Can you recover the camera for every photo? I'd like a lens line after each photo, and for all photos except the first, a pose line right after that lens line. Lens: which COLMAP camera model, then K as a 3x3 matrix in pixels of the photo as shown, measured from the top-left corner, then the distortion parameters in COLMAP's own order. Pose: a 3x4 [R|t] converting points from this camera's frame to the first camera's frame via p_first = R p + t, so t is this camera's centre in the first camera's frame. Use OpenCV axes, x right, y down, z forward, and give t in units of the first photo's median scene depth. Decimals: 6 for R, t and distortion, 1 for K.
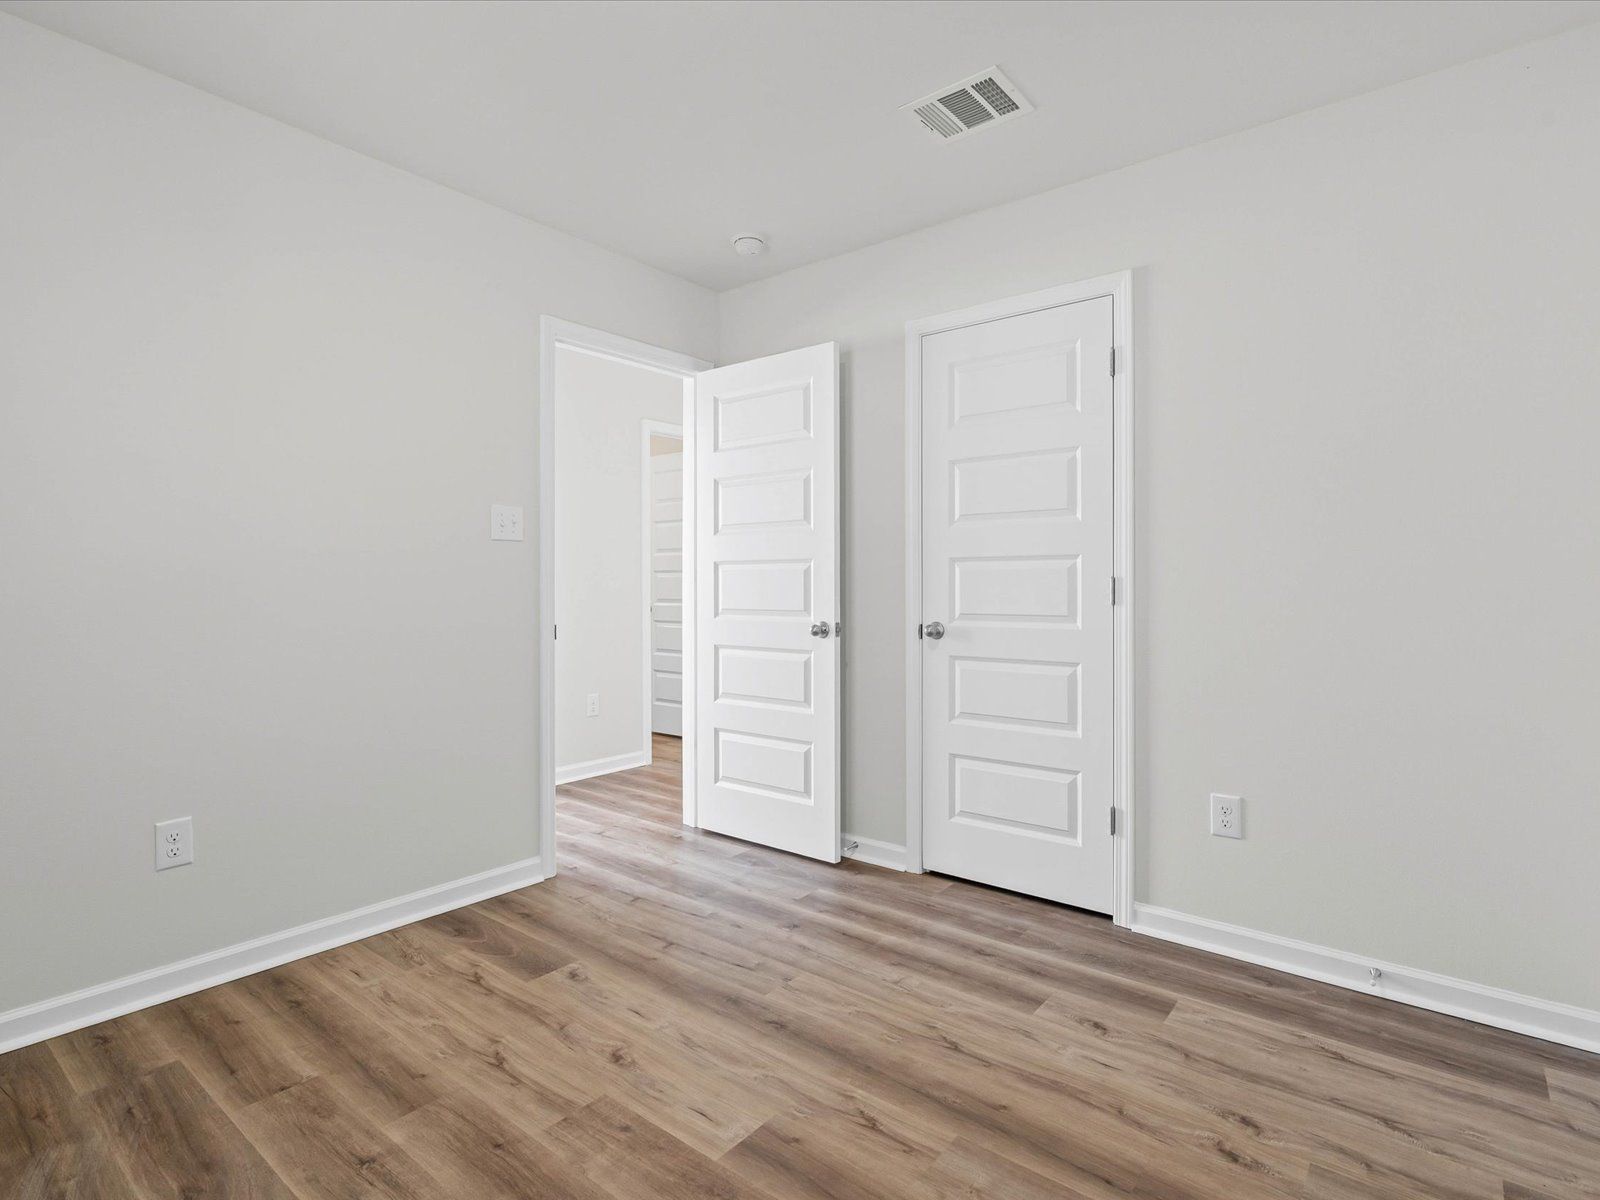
lens RADIAL K [[839.7, 0, 804.1], [0, 839.7, 599.0], [0, 0, 1]] dist [0.021498, 0.000606]
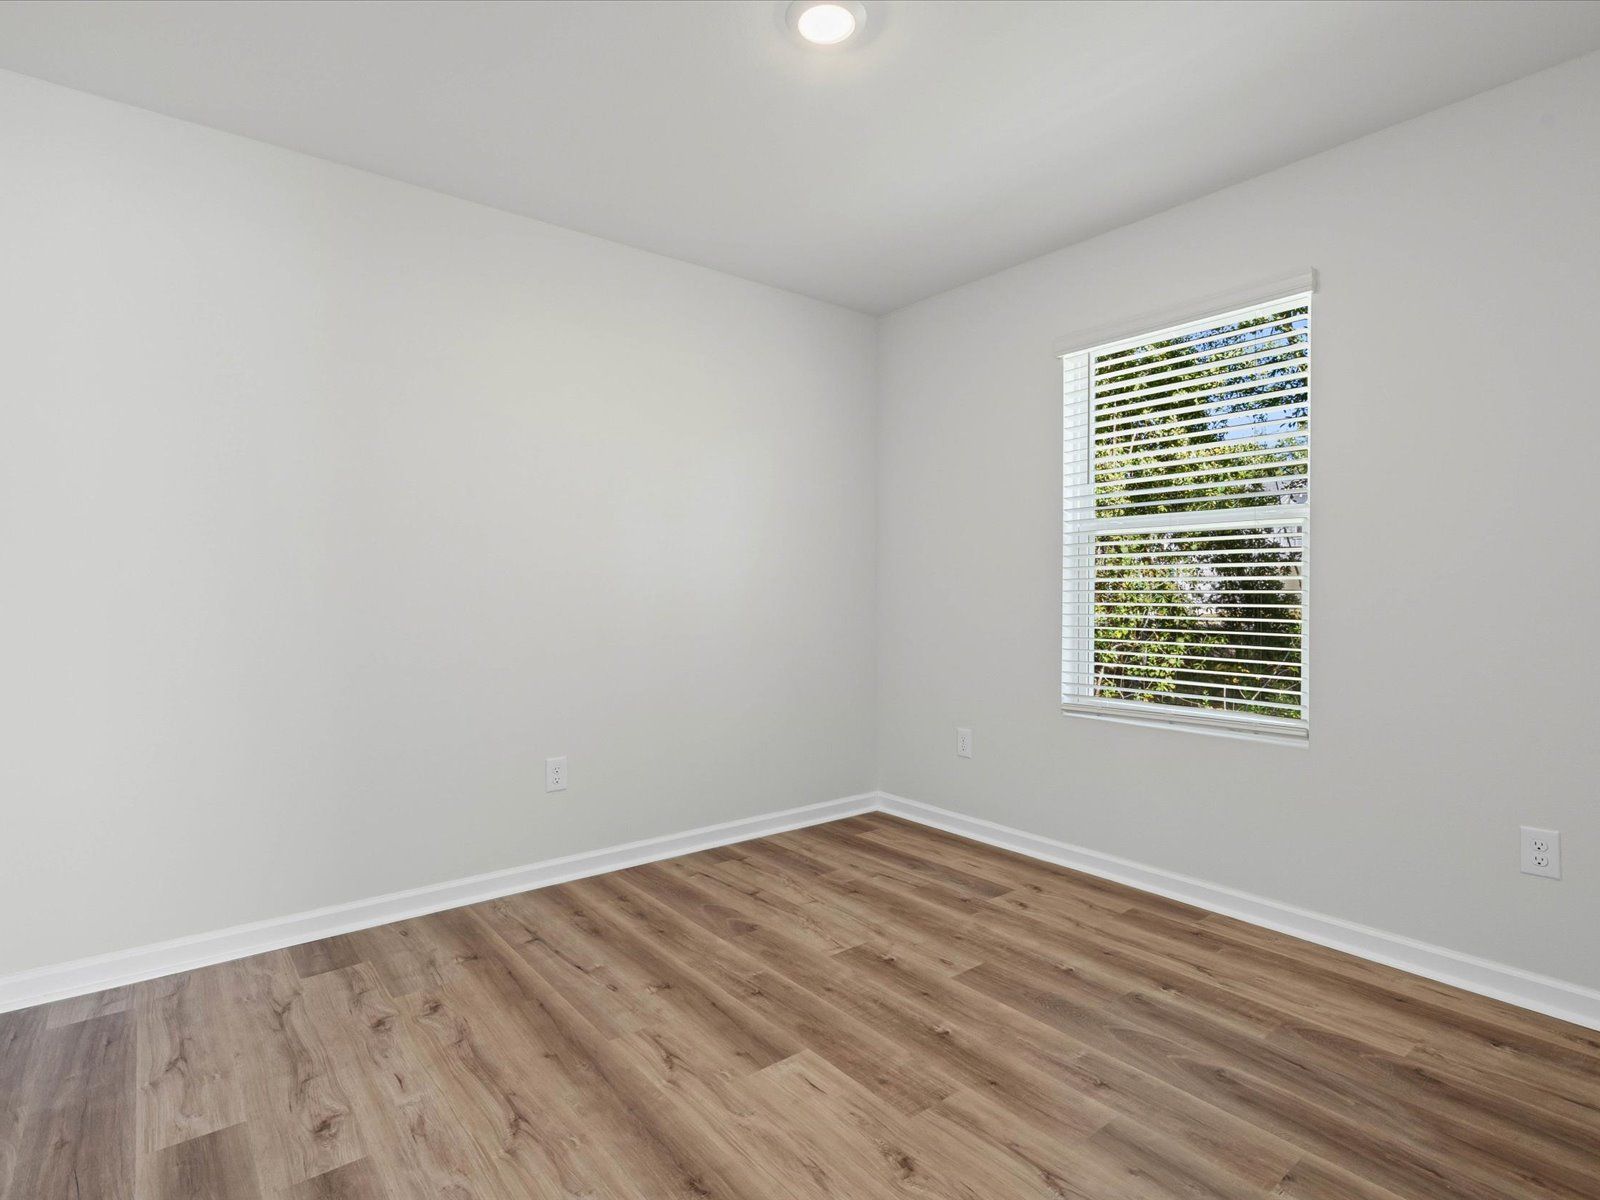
lens RADIAL K [[839.7, 0, 799.0], [0, 839.7, 596.5], [0, 0, 1]] dist [0.021498, 0.000606]
pose [[-0.975531, -0.004312, 0.219821, -0.325638], [0.000992, 0.999711, 0.024014, -0.030373], [-0.219861, 0.023644, -0.975245, 1.977489]]
